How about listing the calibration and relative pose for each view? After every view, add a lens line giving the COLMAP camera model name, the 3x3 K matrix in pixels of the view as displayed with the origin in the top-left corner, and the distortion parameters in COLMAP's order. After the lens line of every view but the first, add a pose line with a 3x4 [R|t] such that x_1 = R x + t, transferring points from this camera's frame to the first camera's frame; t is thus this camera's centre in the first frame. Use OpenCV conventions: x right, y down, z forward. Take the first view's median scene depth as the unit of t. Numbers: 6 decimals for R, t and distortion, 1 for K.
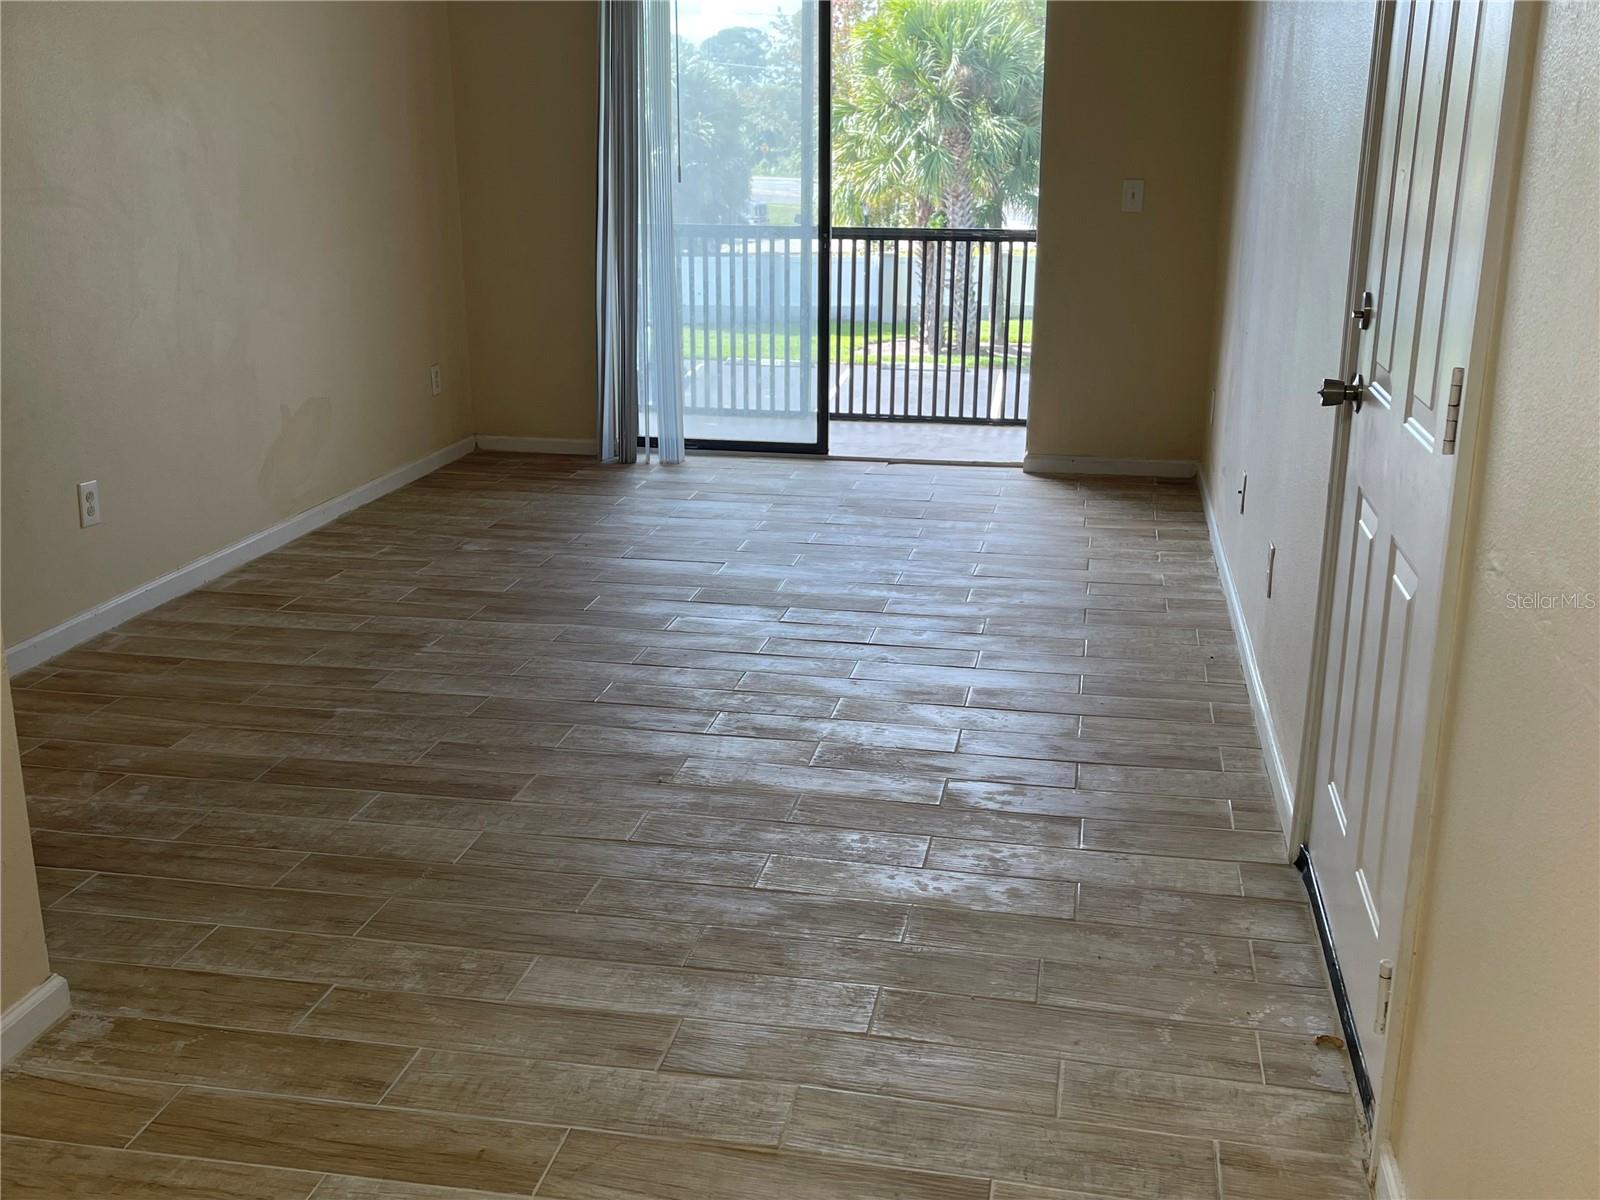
lens RADIAL K [[1592.3, 0, 800.0], [0, 1592.3, 600.0], [0, 0, 1]] dist [0.063031, -0.175563]
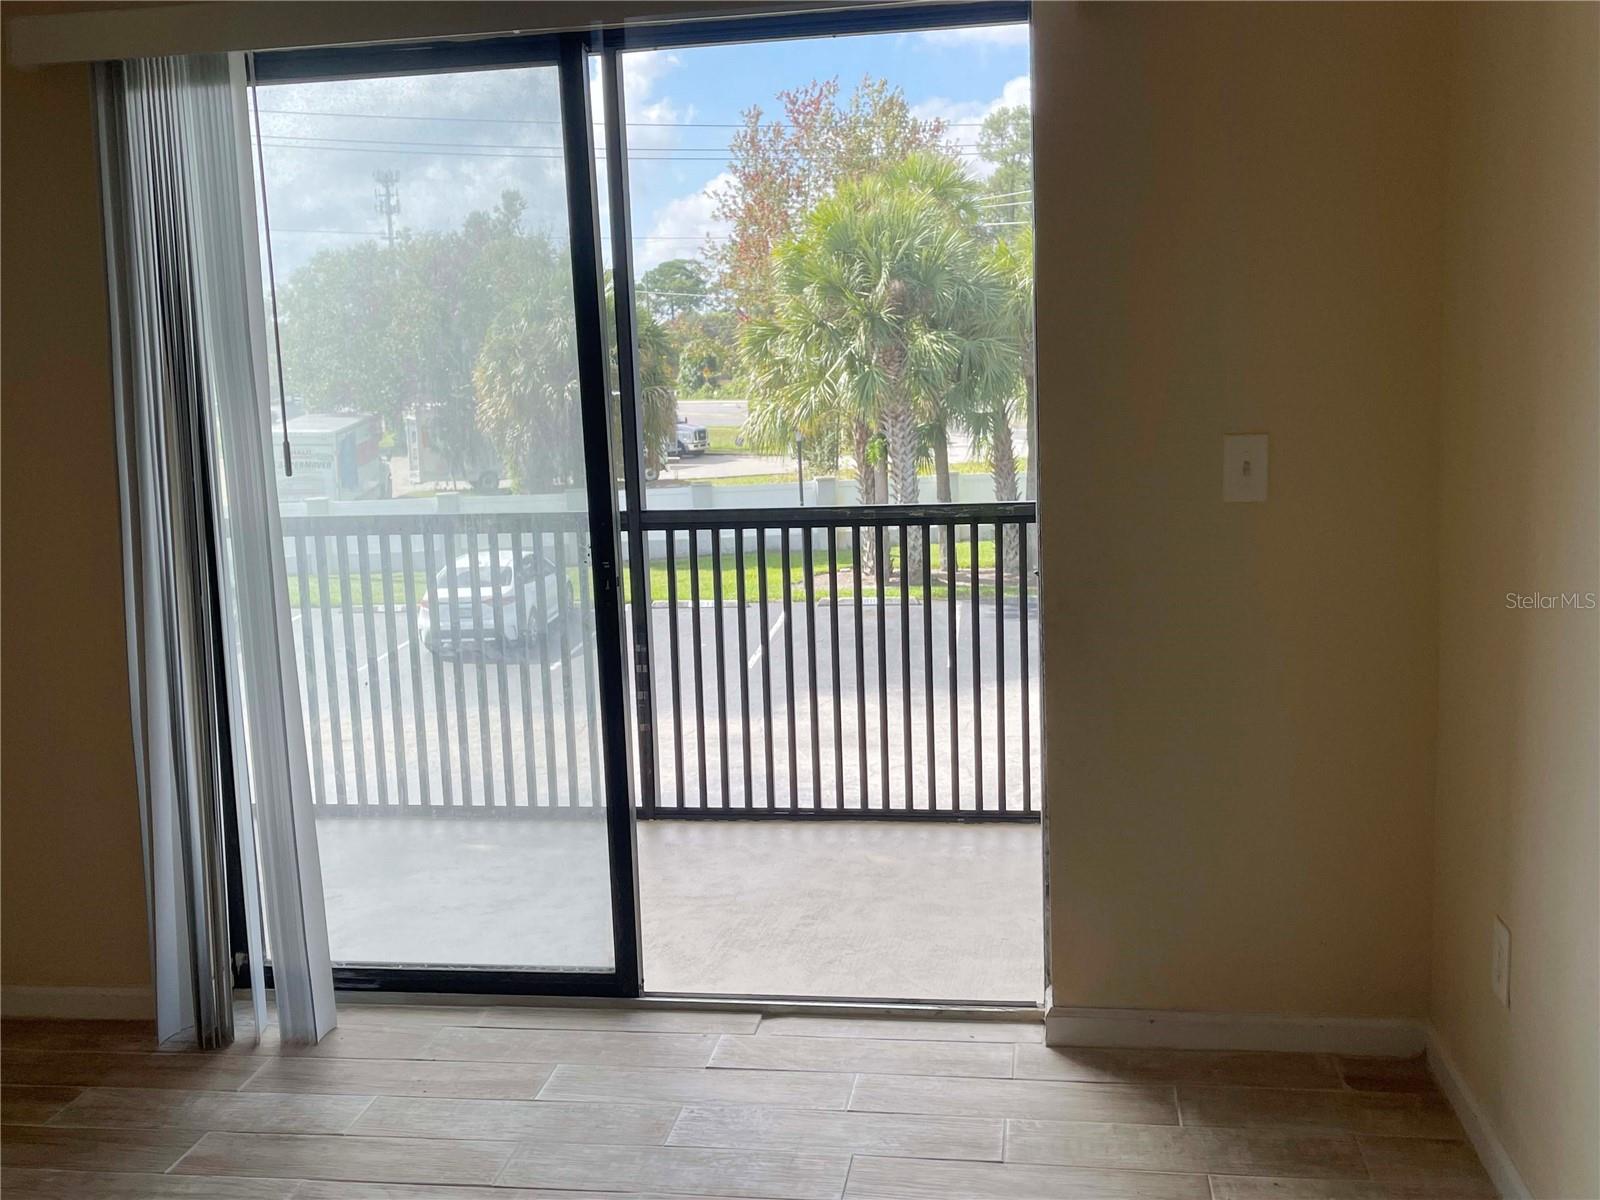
lens RADIAL K [[1592.3, 0, 800.0], [0, 1592.3, 600.0], [0, 0, 1]] dist [0.063031, -0.175563]
pose [[0.998662, -0.043102, 0.028573, 0.013913], [0.046492, 0.990273, -0.131144, -0.034451], [-0.022642, 0.132297, 0.990951, 0.118222]]
